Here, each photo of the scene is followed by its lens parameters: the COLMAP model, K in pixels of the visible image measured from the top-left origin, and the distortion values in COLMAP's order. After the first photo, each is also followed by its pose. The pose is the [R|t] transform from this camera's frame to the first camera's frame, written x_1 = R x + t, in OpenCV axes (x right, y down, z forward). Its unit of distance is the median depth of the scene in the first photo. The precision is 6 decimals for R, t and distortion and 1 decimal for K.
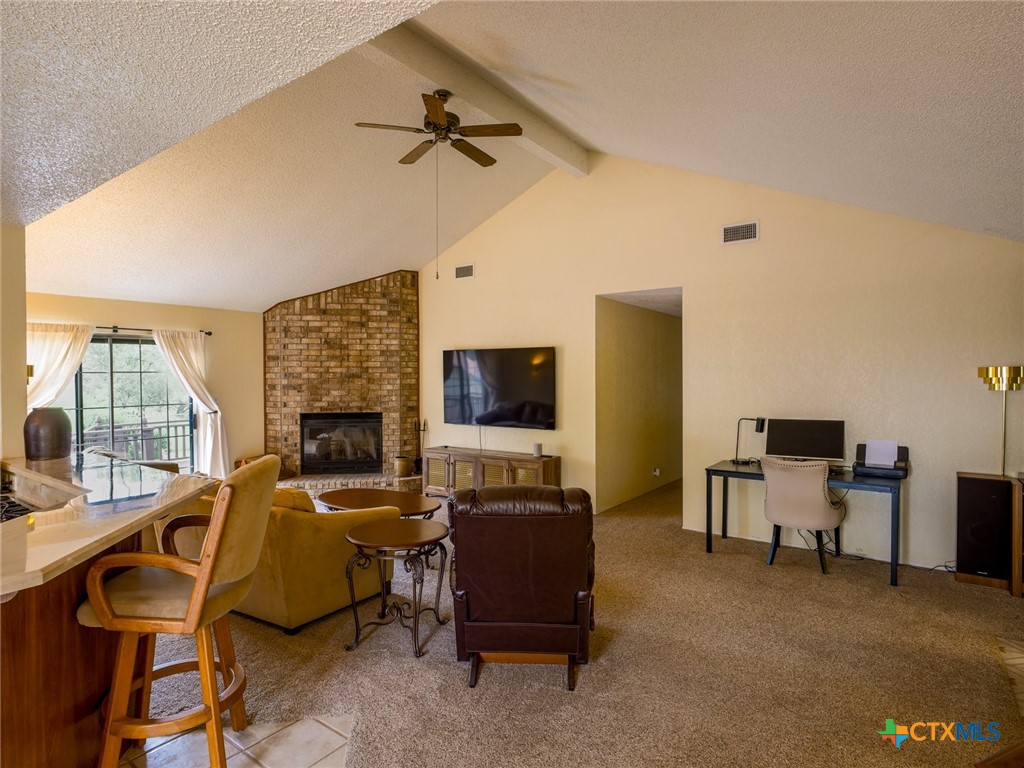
lens RADIAL K [[559.5, 0, 512.5], [0, 559.5, 383.6], [0, 0, 1]] dist [-0.017662, 0.005205]
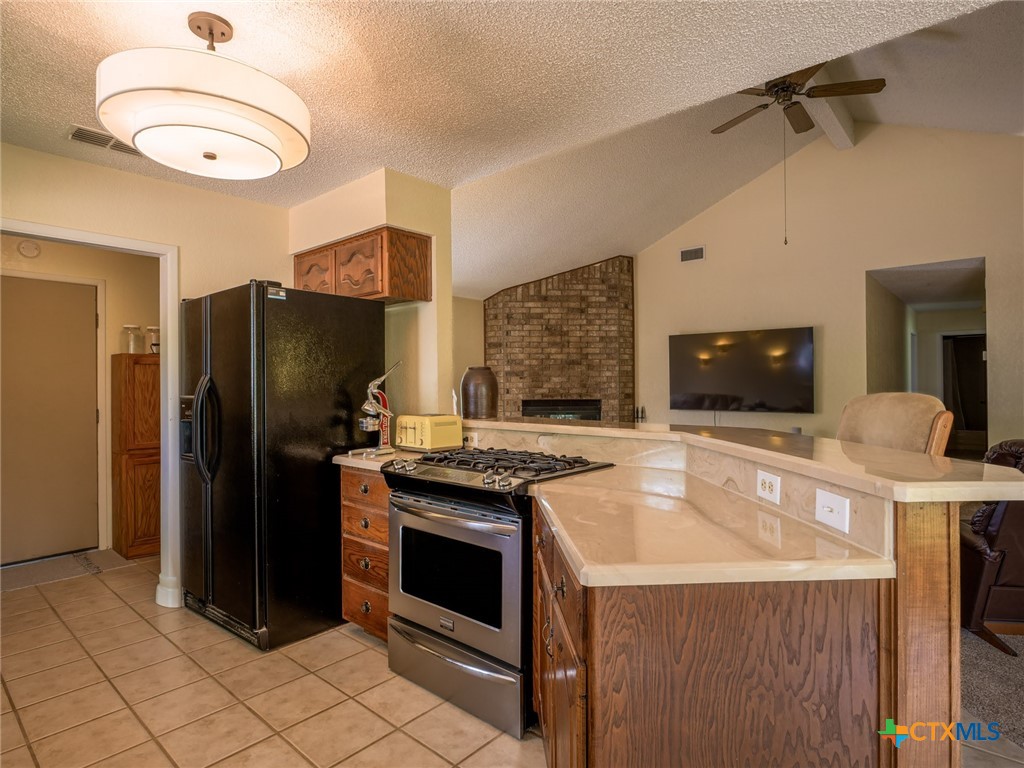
lens RADIAL K [[559.5, 0, 511.7], [0, 559.5, 381.8], [0, 0, 1]] dist [-0.017662, 0.005205]
pose [[0.995086, -0.004359, -0.098915, -0.298188], [0.002554, 0.999828, -0.018361, 0.039000], [0.098979, 0.018018, 0.994926, 0.000666]]
